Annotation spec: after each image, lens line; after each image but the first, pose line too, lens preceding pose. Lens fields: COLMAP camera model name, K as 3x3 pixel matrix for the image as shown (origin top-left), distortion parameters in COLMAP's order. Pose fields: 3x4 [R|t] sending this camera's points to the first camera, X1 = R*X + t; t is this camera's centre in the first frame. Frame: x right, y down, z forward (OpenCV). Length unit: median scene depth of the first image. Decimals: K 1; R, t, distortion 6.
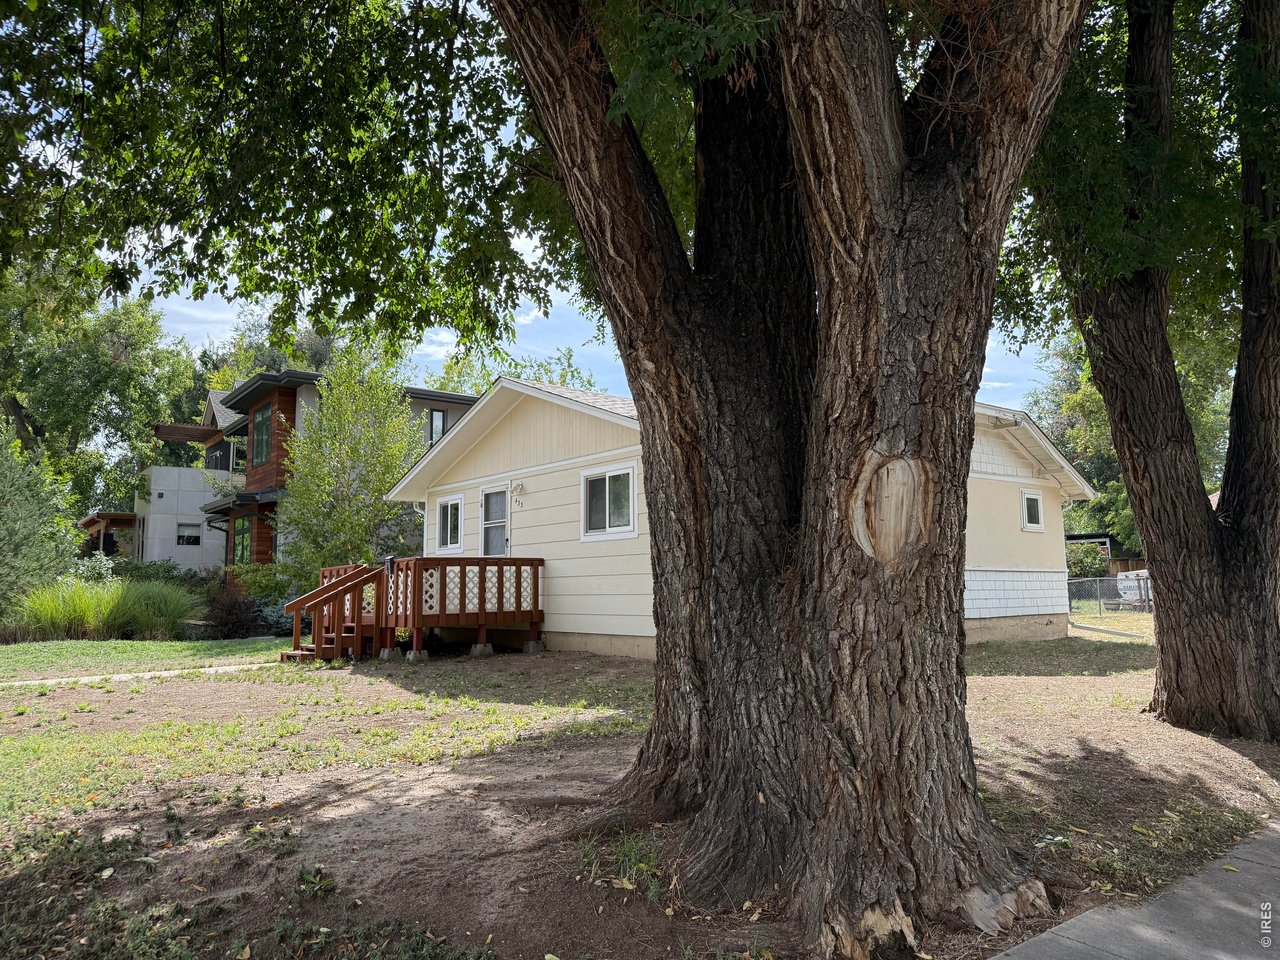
lens RADIAL K [[918.8, 0, 640.0], [0, 918.8, 480.0], [0, 0, 1]] dist [0.006148, 0.000133]
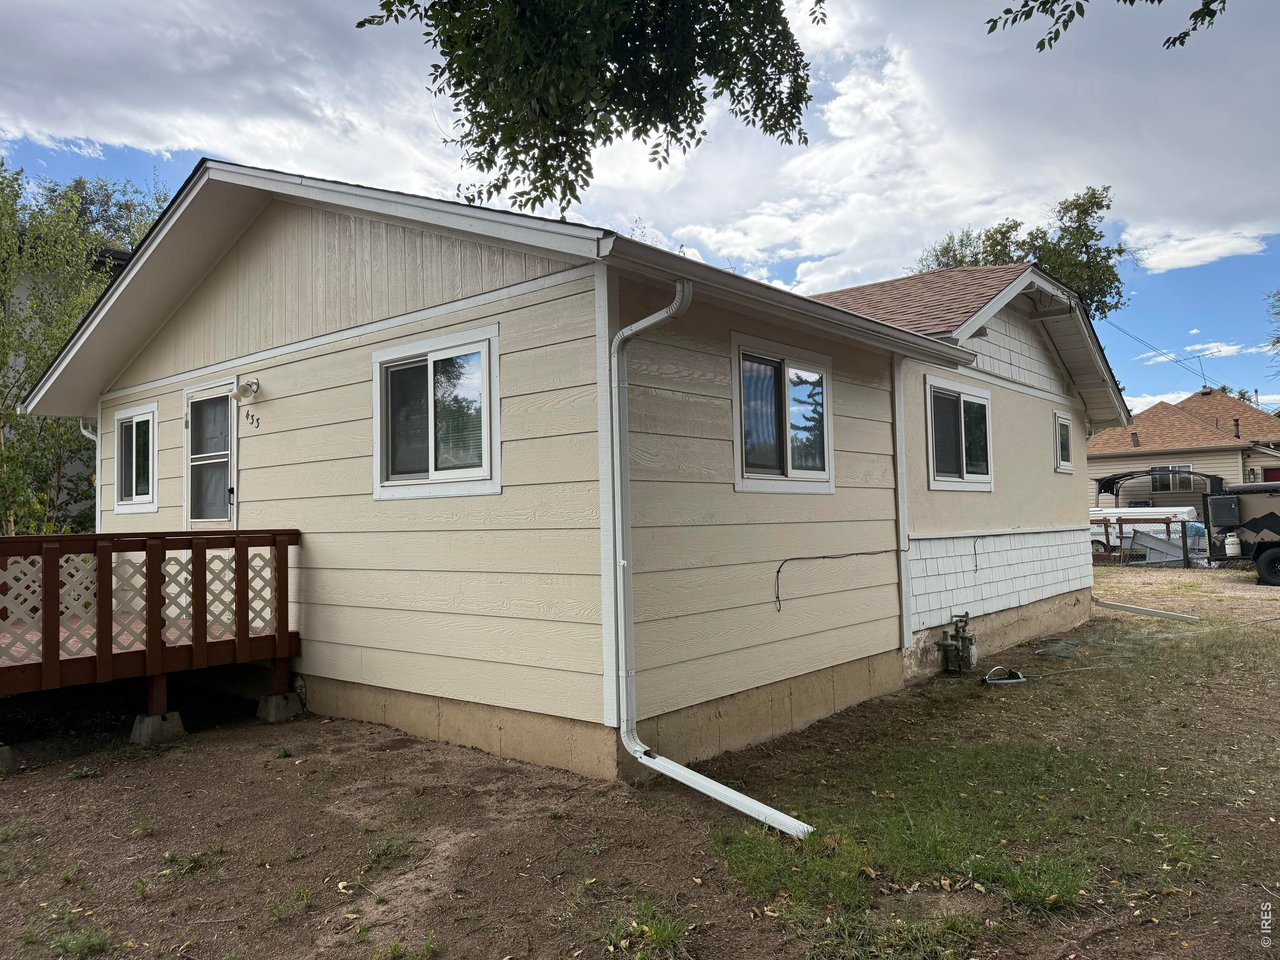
lens RADIAL K [[918.8, 0, 640.0], [0, 918.8, 480.0], [0, 0, 1]] dist [0.006148, 0.000133]
pose [[0.981591, -0.000640, 0.190994, -0.018621], [-0.013384, 0.997306, 0.072126, 0.020195], [-0.190525, -0.073355, 0.978938, 0.485394]]
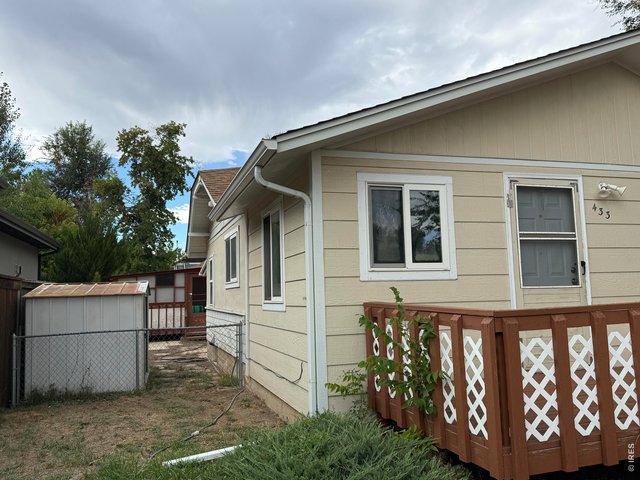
lens RADIAL K [[531.3, 0, 320.0], [0, 531.3, 240.0], [0, 0, 1]] dist [0.001497, 0.000523]
pose [[0.362790, 0.085147, 0.927973, -0.430641], [-0.082731, 0.994828, -0.058938, 0.069719], [-0.928191, -0.055390, 0.367957, 0.984968]]
